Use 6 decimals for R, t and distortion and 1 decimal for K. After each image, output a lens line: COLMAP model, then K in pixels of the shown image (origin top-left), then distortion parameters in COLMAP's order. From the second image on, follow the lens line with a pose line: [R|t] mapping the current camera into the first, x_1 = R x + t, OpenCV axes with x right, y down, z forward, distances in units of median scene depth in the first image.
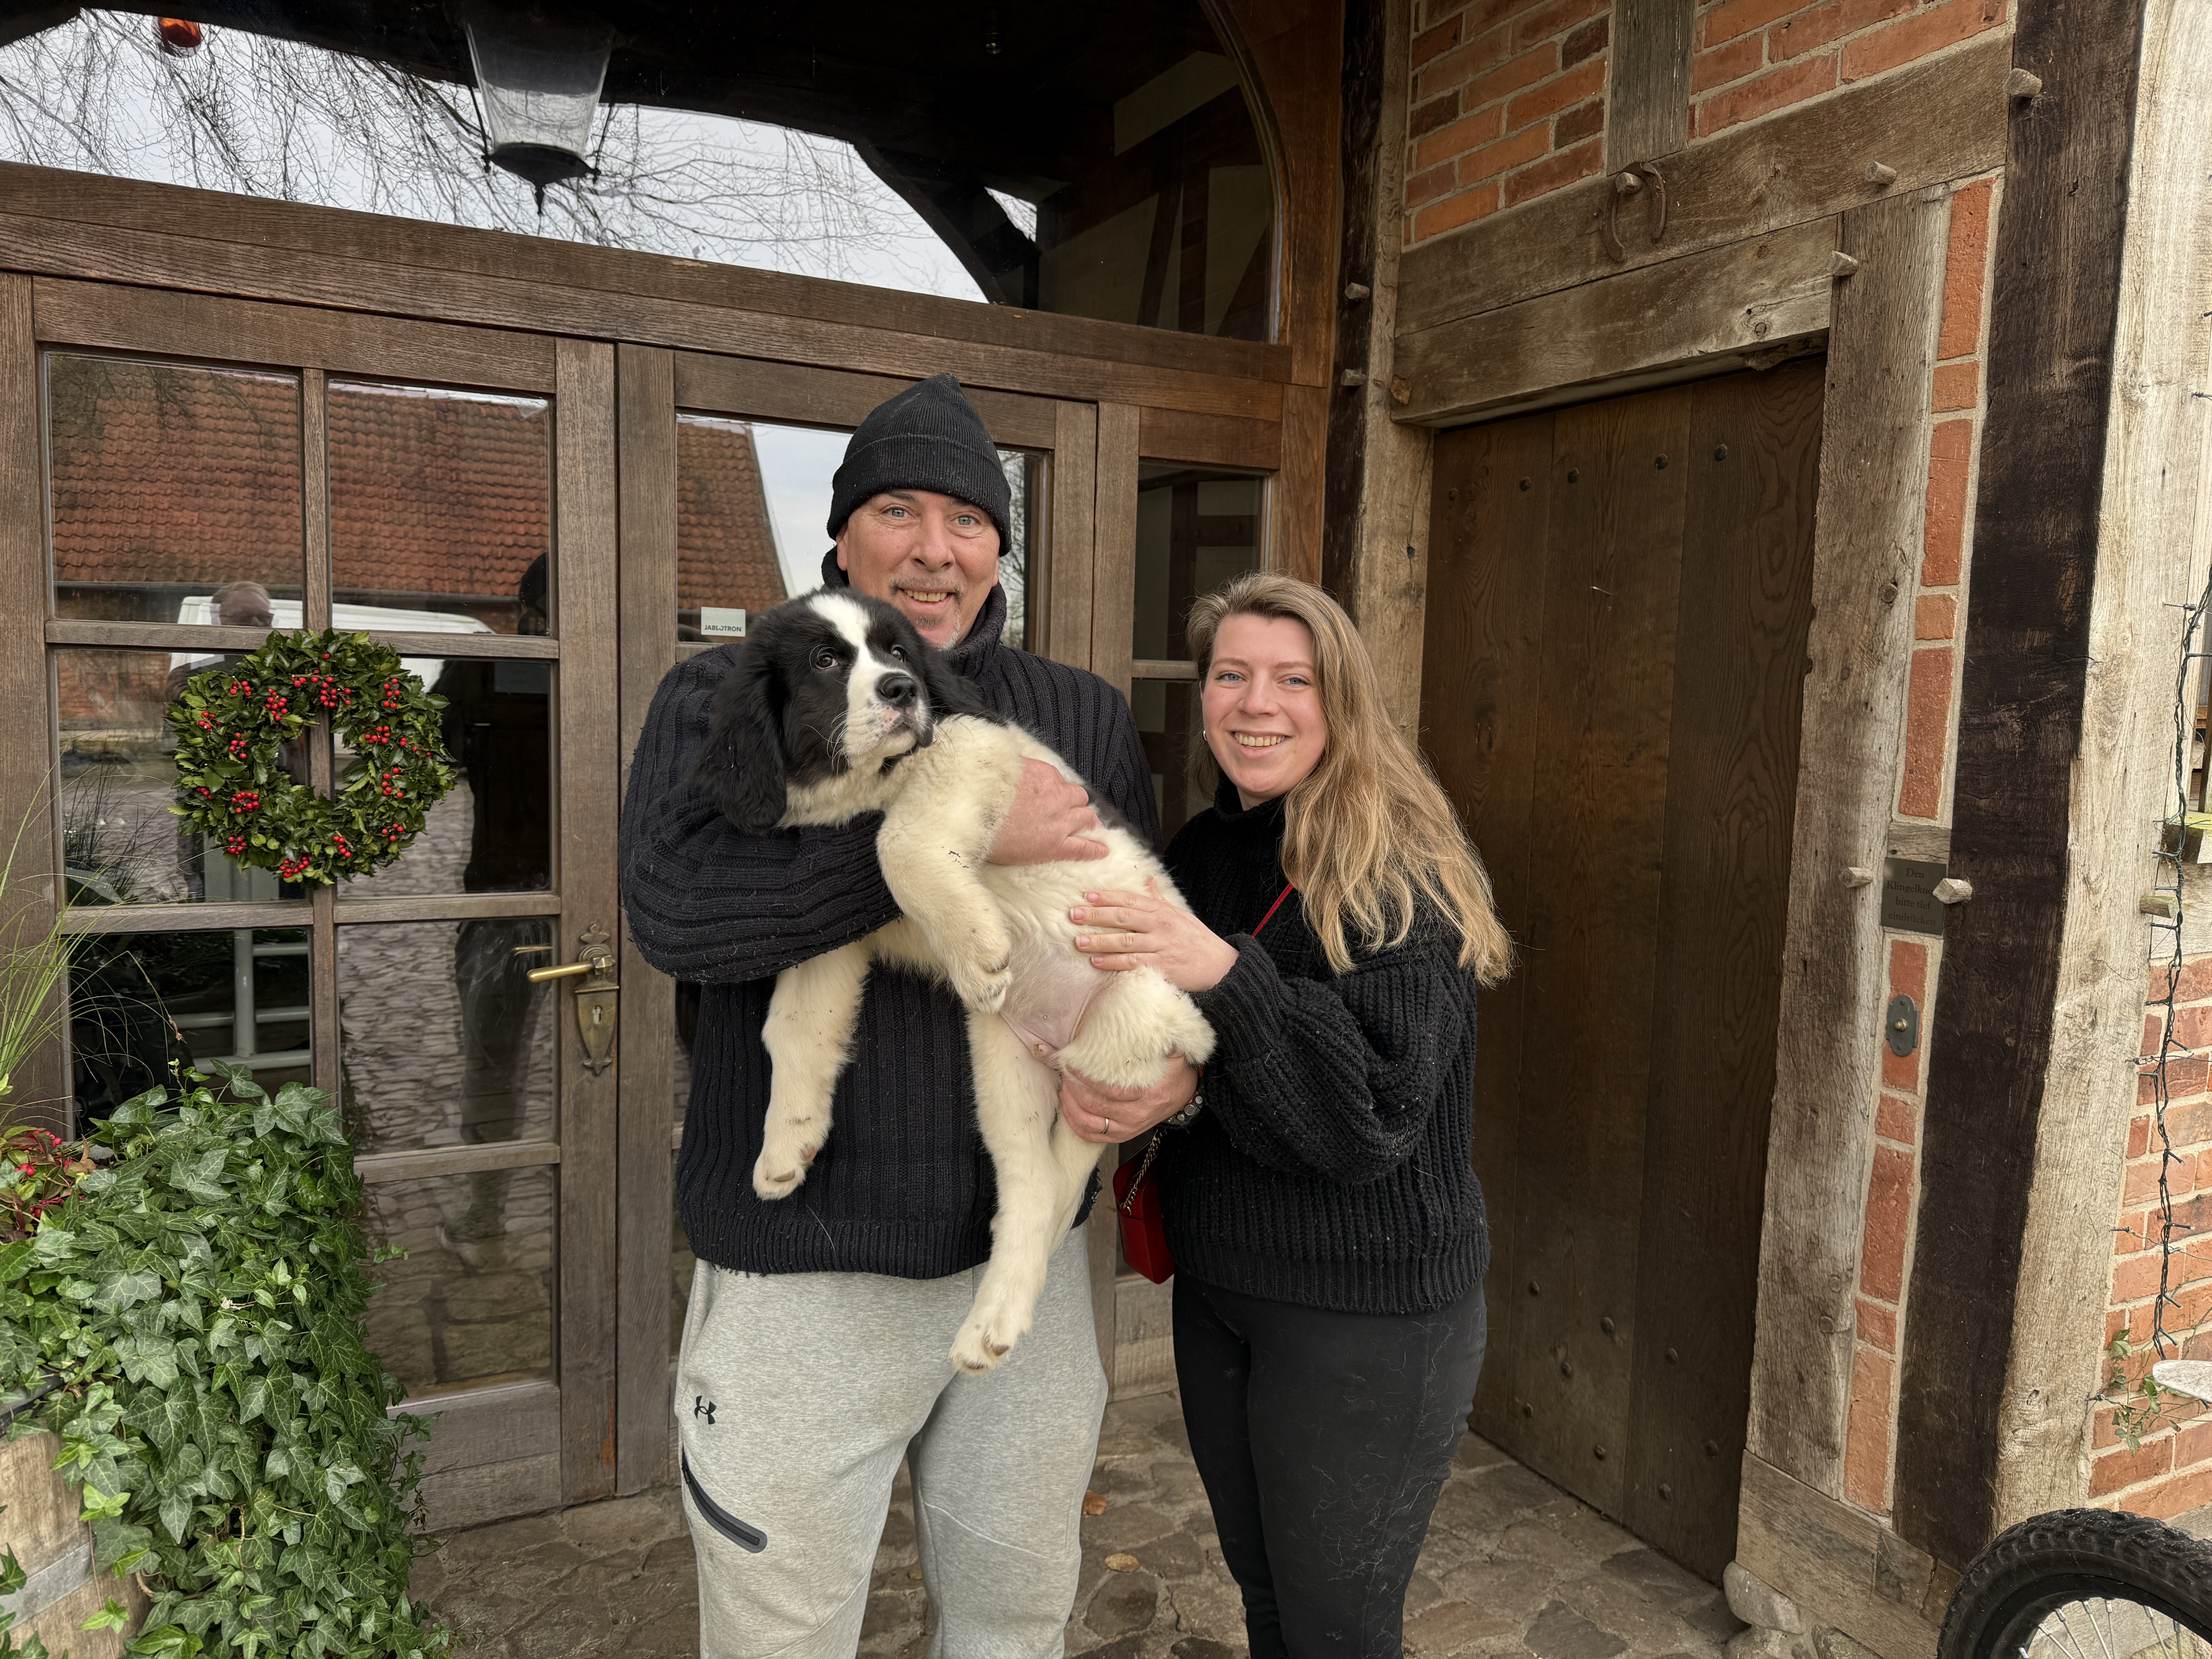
lens RADIAL K [[1587.7, 0, 1093.2], [0, 1587.7, 829.9], [0, 0, 1]] dist [0.017030, -0.026958]
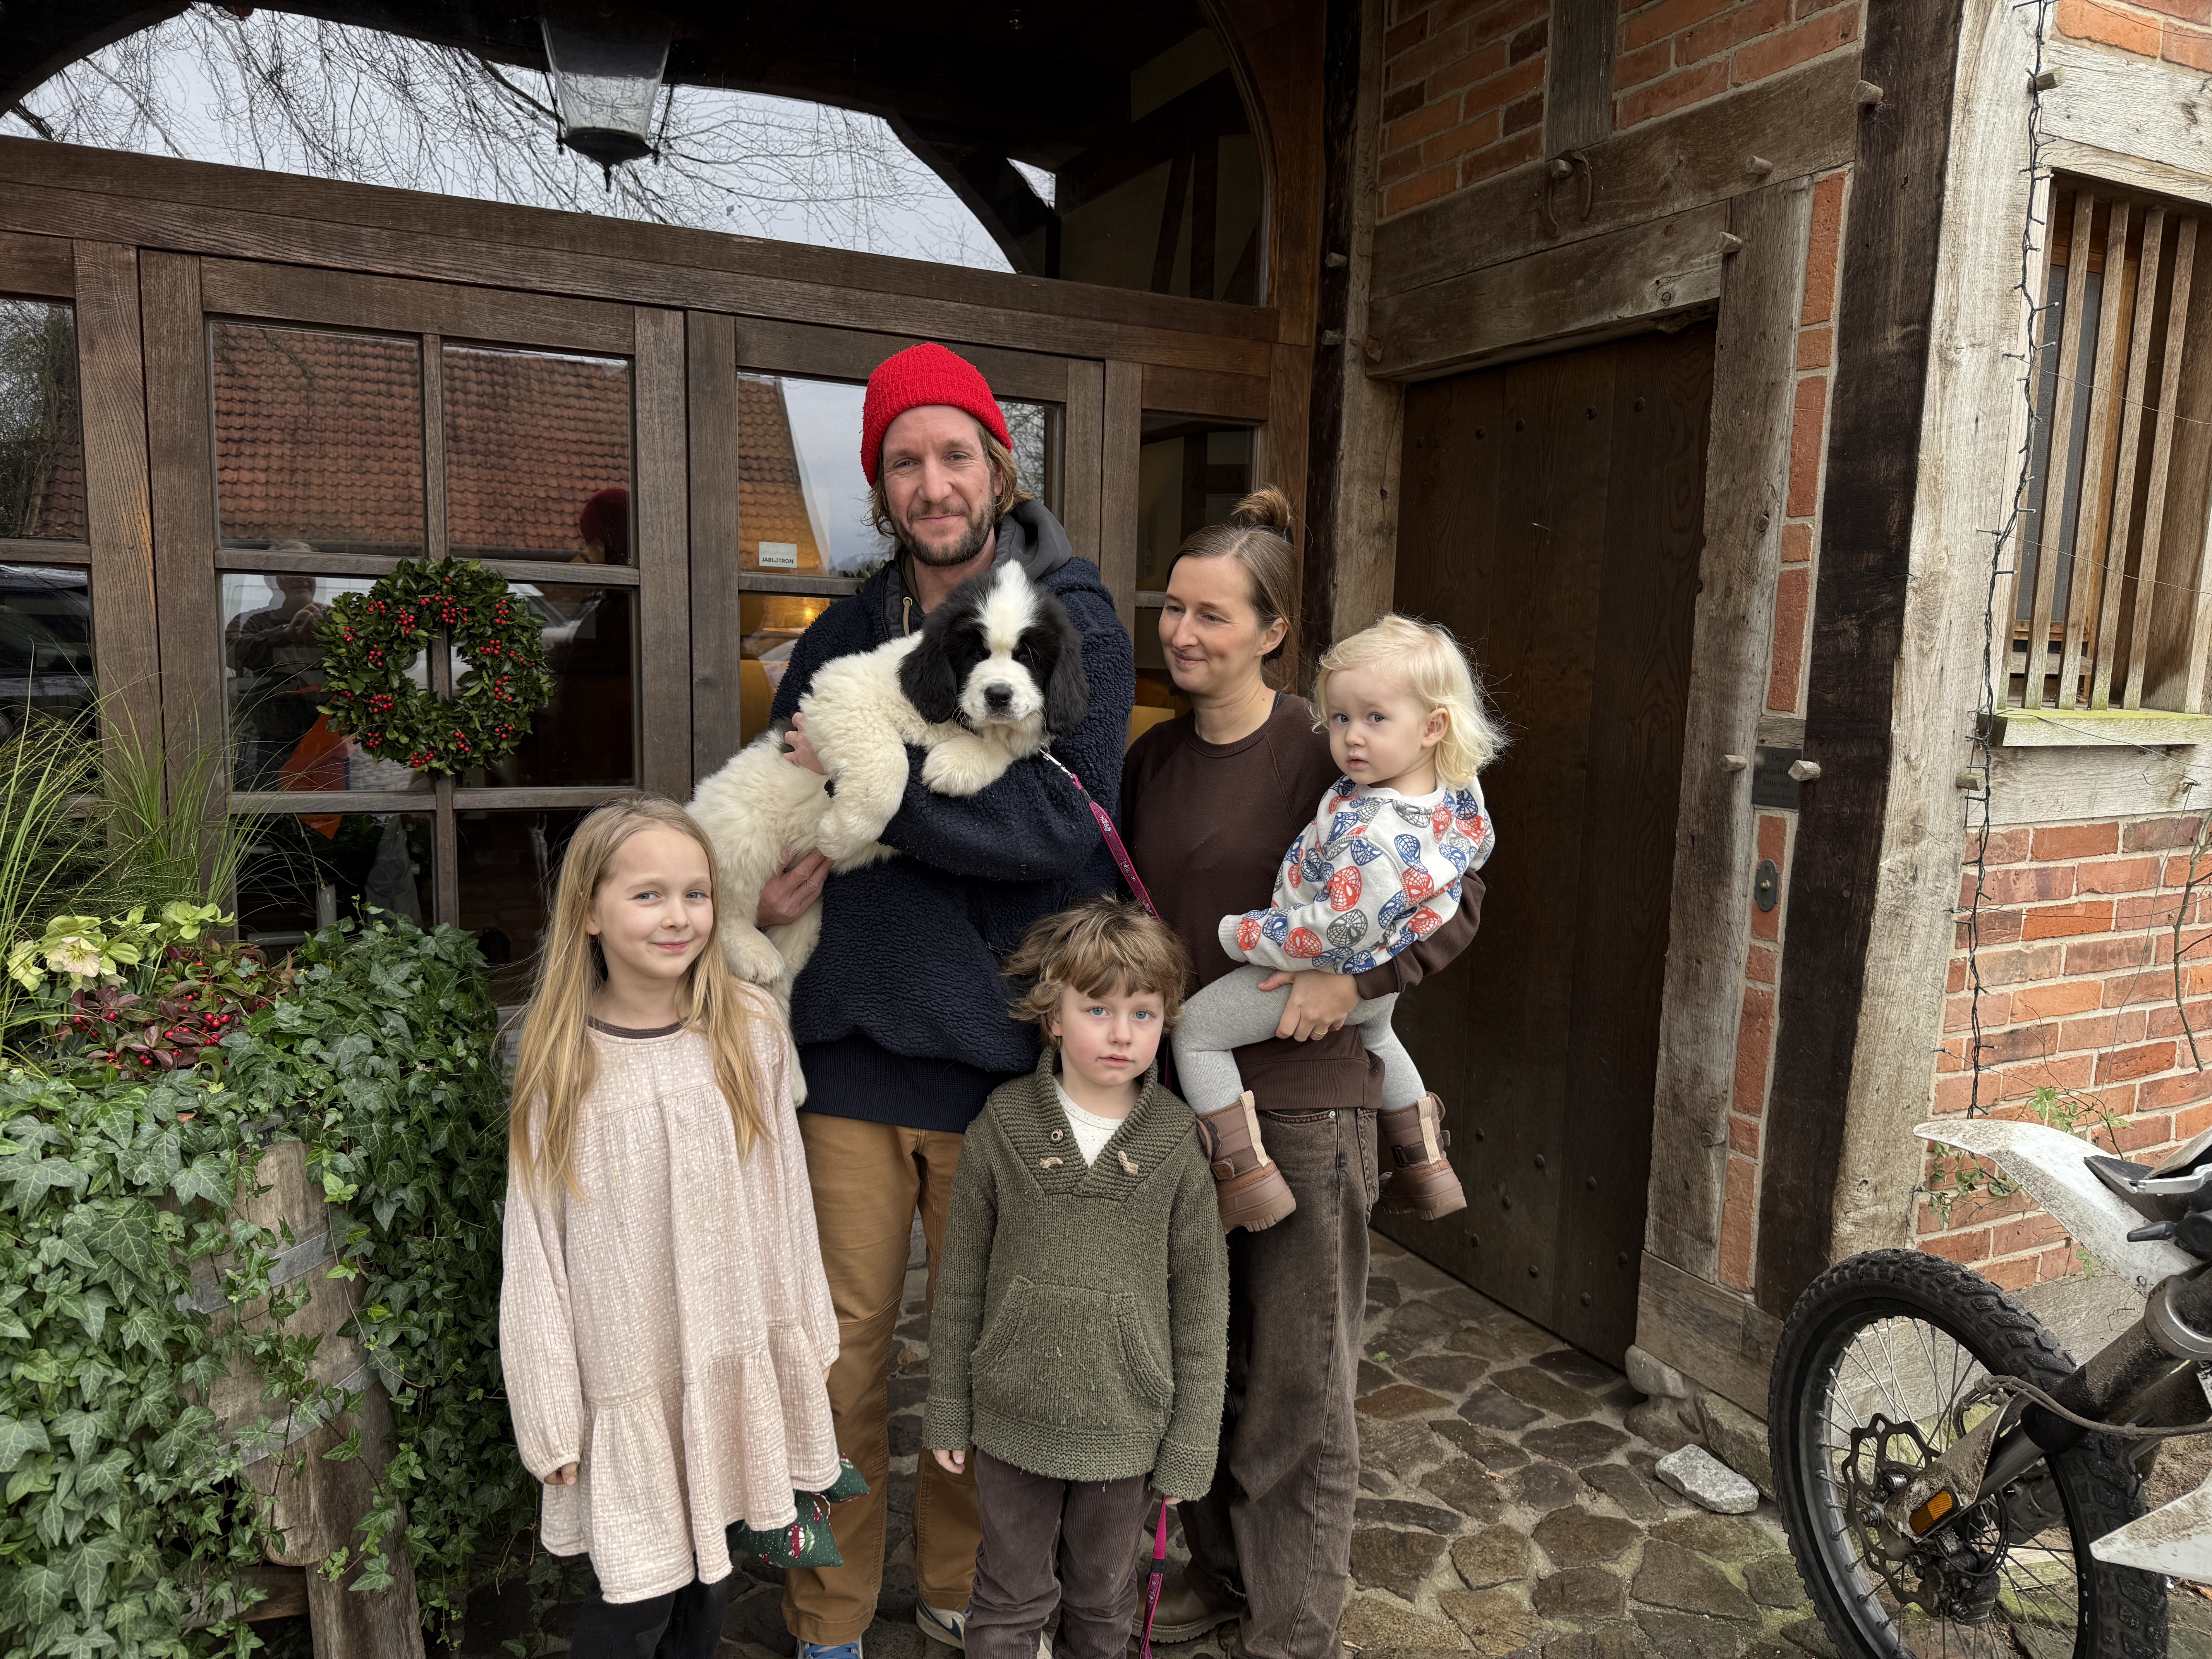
lens RADIAL K [[1590.0, 0, 1108.1], [0, 1590.0, 845.3], [0, 0, 1]] dist [0.028970, -0.049248]
pose [[0.999955, 0.001019, -0.009430, 0.021023], [-0.000681, 0.999359, 0.035785, 0.045708], [0.009460, -0.035777, 0.999315, -0.190759]]
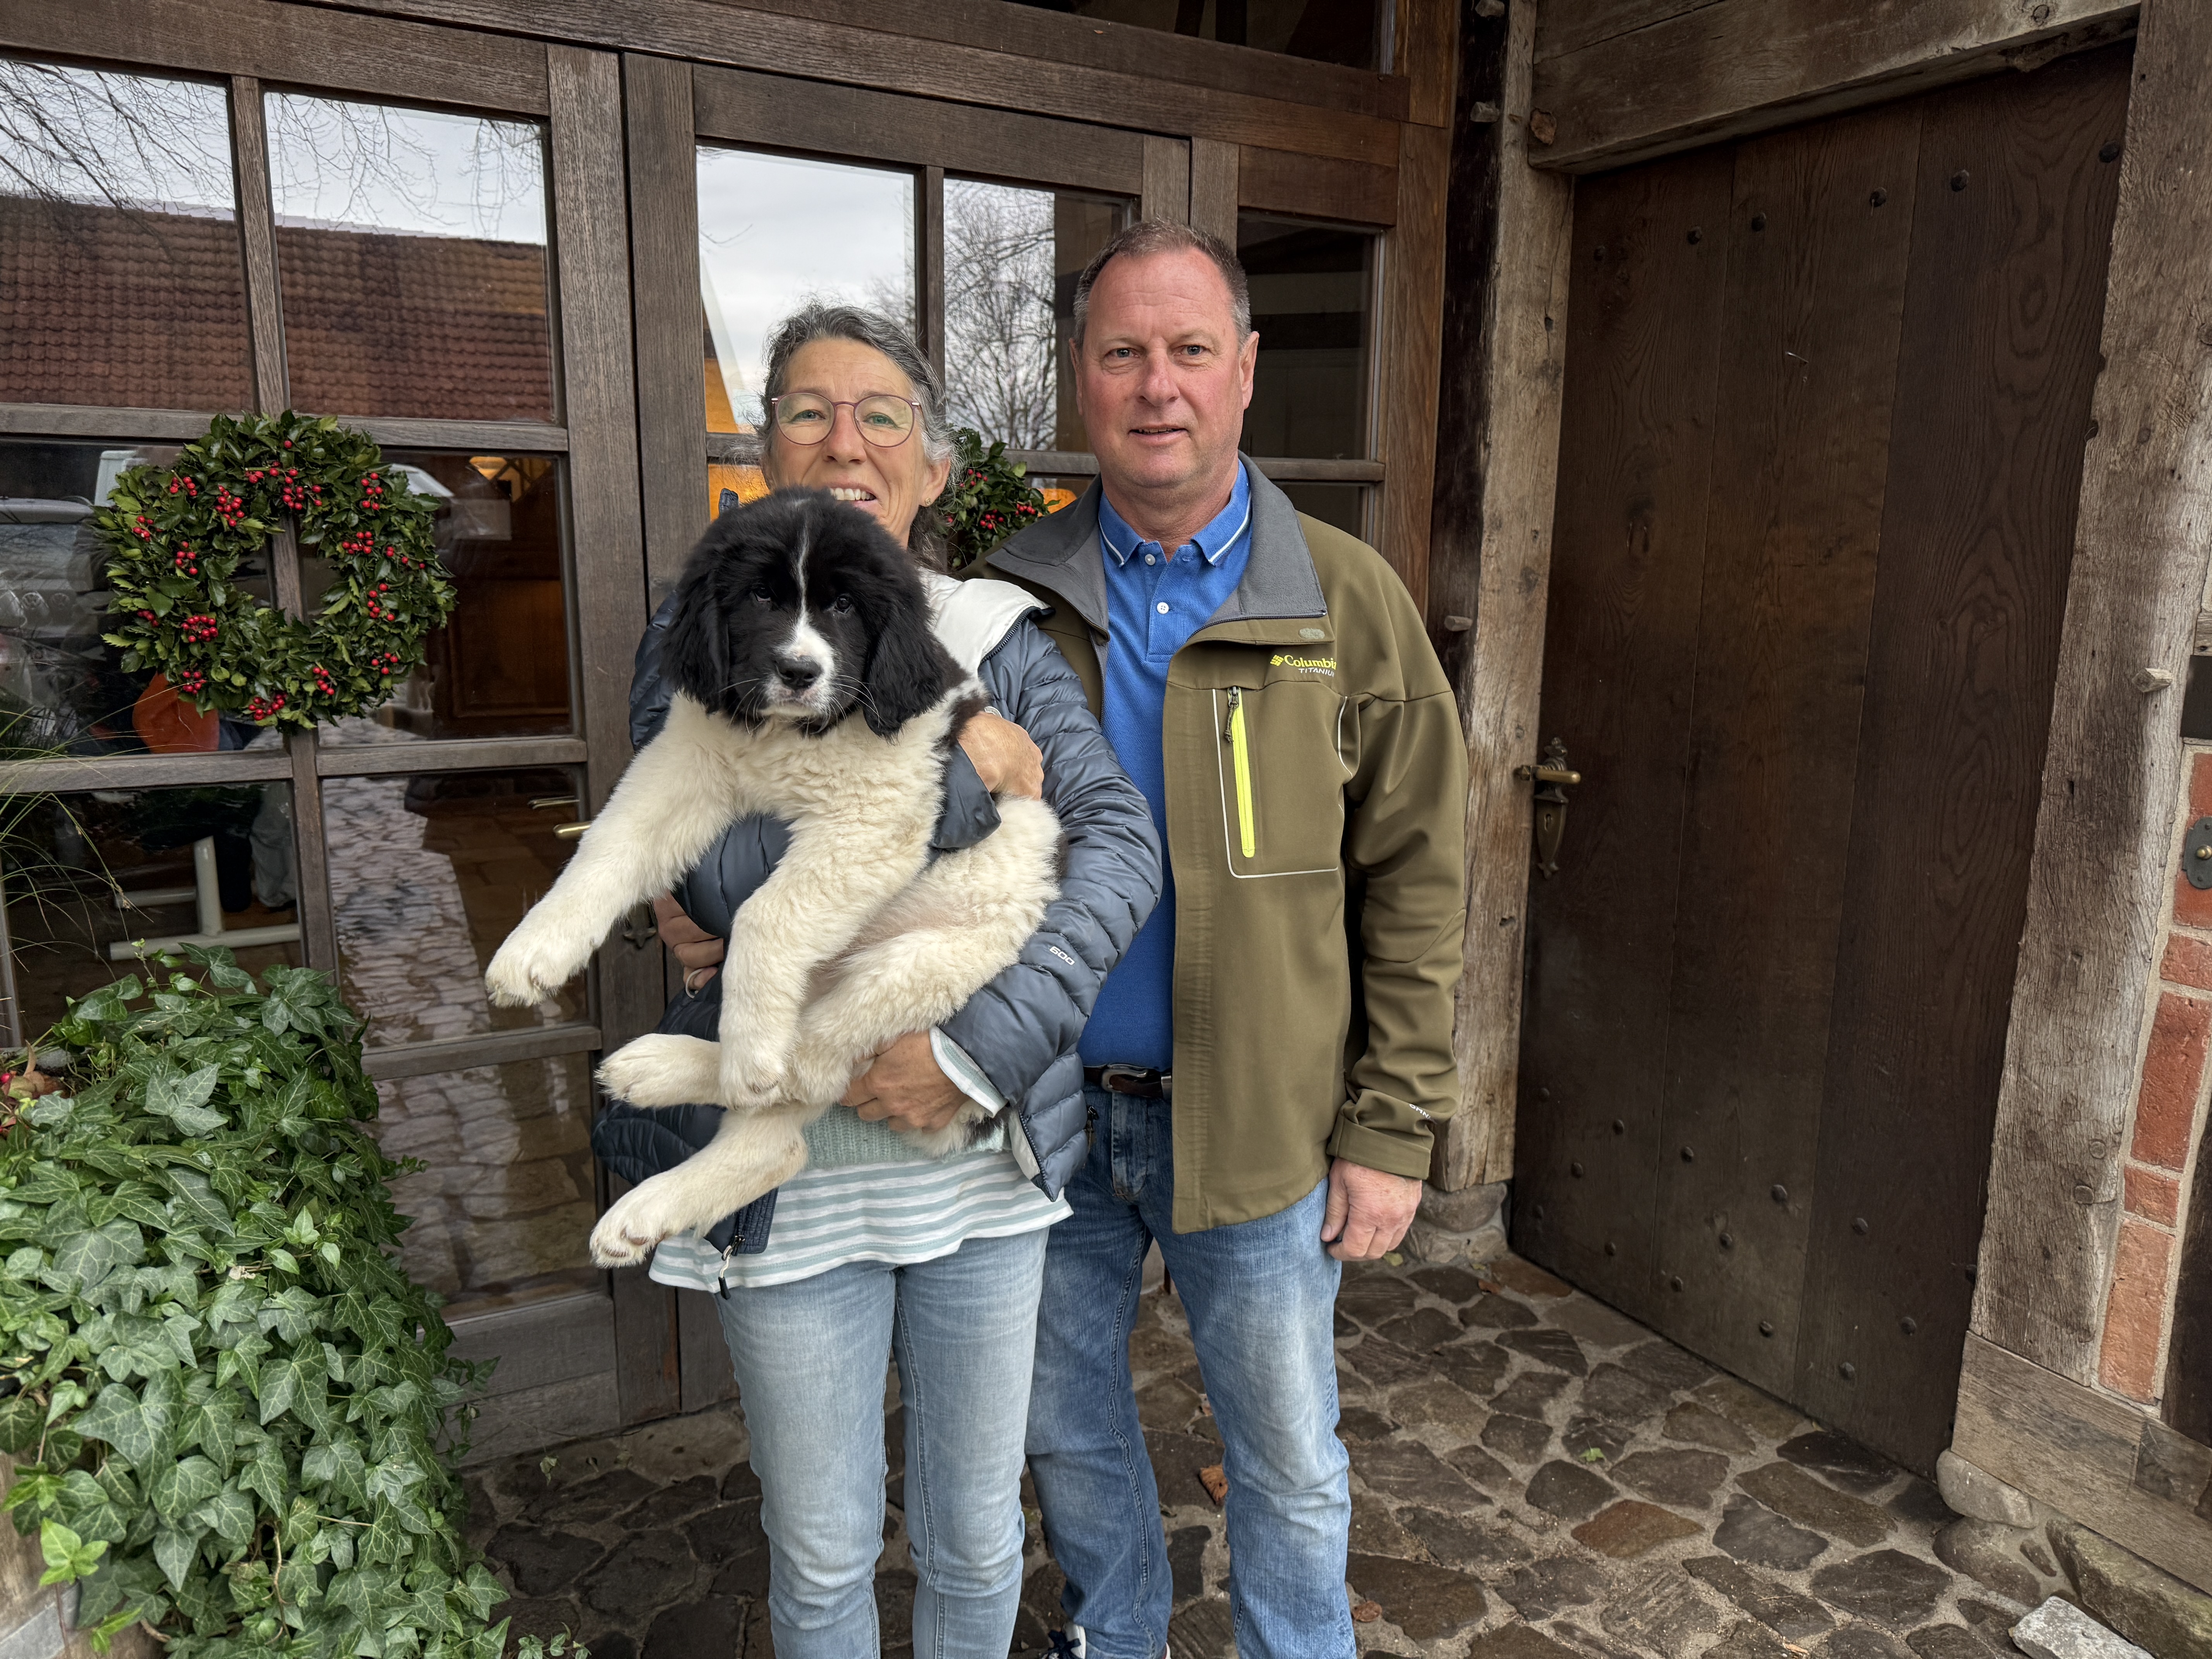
lens RADIAL K [[1590.1, 0, 1116.2], [0, 1590.1, 846.4], [0, 0, 1]] dist [0.004067, -0.010051]
pose [[0.999114, -0.022689, 0.035453, -0.095863], [0.019028, 0.994768, 0.100375, 0.021060], [-0.037545, -0.099612, 0.994318, 0.163173]]
